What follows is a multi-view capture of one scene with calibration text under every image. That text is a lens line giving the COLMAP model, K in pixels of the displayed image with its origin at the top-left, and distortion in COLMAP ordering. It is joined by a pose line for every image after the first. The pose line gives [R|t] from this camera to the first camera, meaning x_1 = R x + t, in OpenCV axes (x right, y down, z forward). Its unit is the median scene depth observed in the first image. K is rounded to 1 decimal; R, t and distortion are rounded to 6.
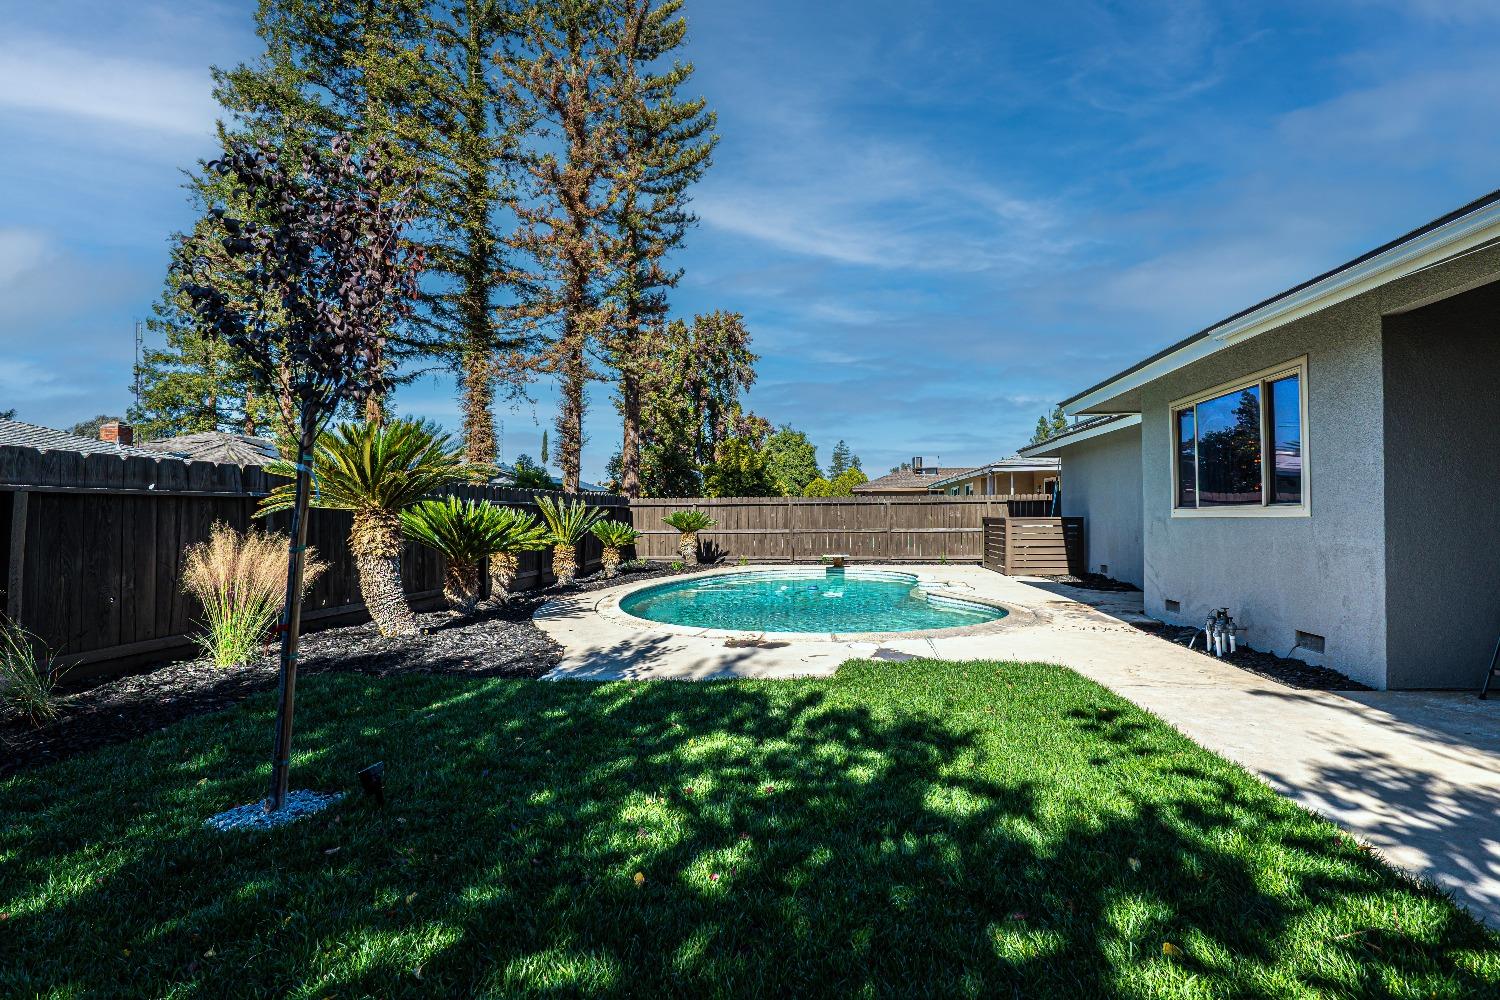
lens RADIAL K [[777.6, 0, 750.7], [0, 777.6, 502.7], [0, 0, 1]] dist [-0.017309, 0.008531]
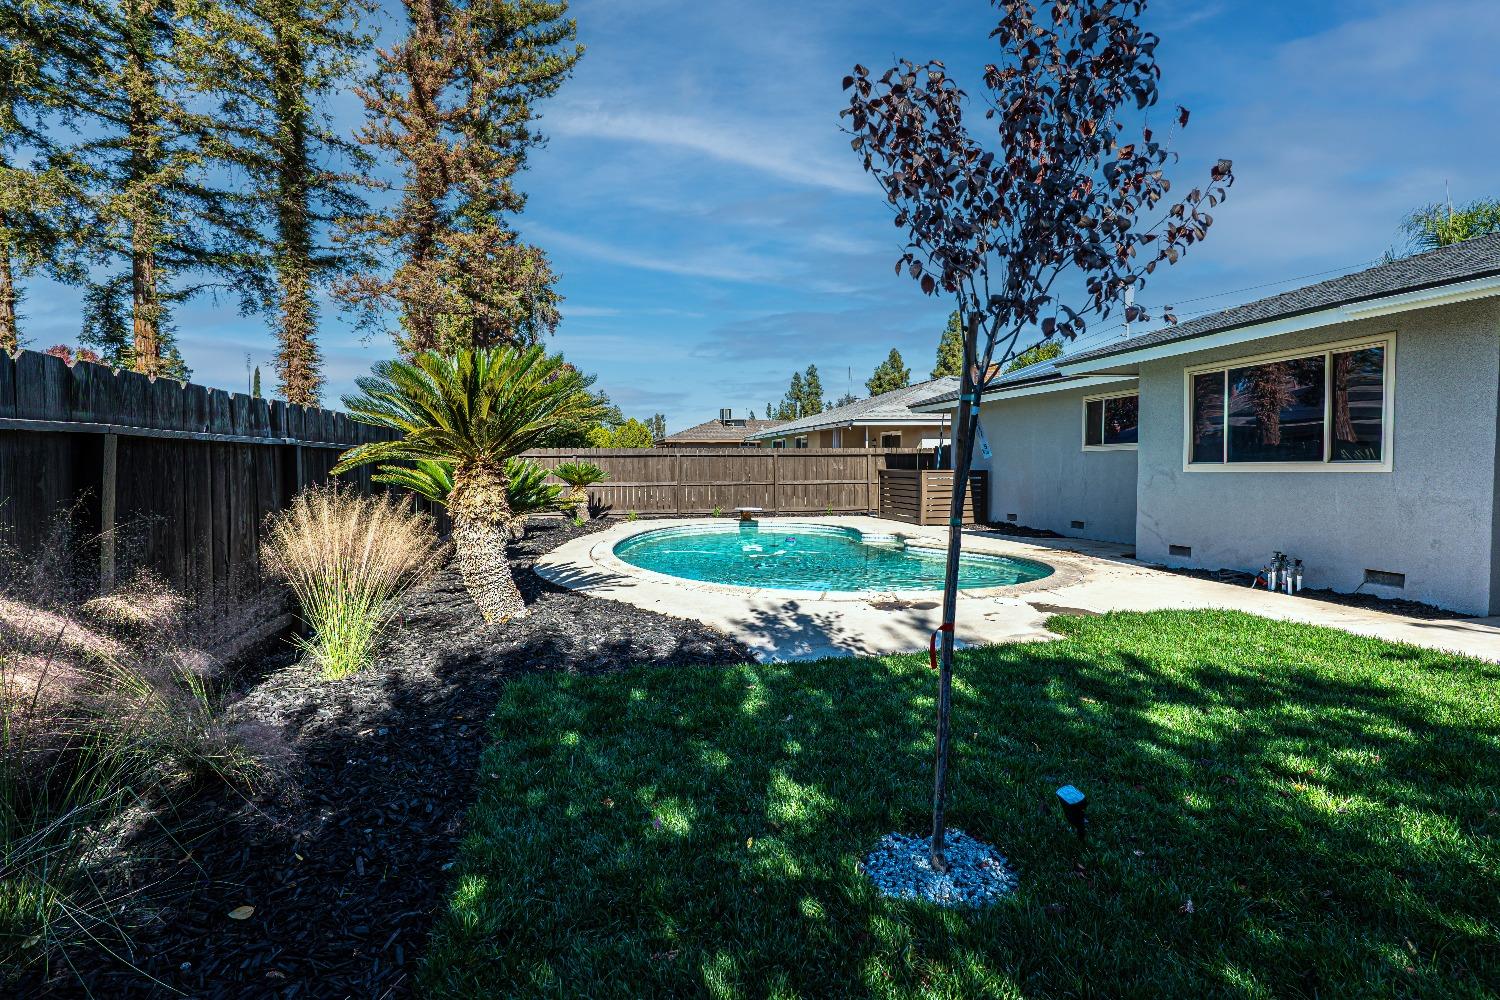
lens RADIAL K [[777.6, 0, 751.5], [0, 777.6, 499.0], [0, 0, 1]] dist [-0.017309, 0.008531]
pose [[0.948303, -0.011817, 0.317147, -0.180023], [-0.006818, 0.998317, 0.057585, -0.000559], [-0.317294, -0.056770, 0.946626, 0.064246]]
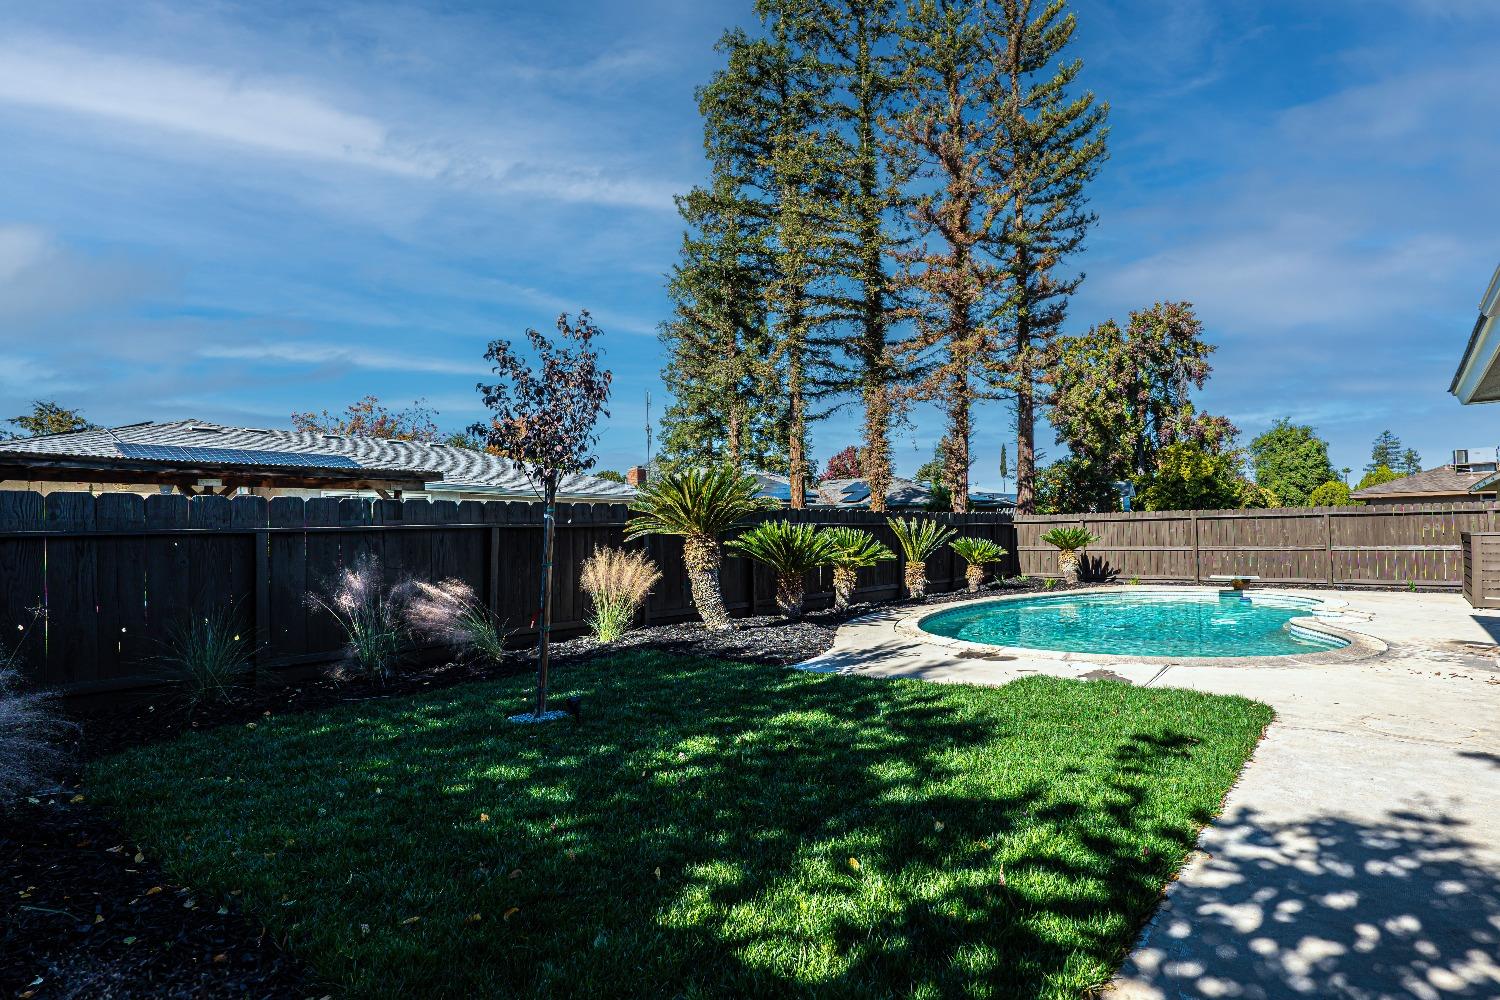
lens RADIAL K [[777.6, 0, 746.6], [0, 777.6, 513.8], [0, 0, 1]] dist [-0.017309, 0.008531]
pose [[0.829017, -0.021003, -0.558828, 0.133309], [0.018638, 0.999777, -0.009927, -0.004722], [0.558912, -0.002186, 0.829224, -0.030711]]
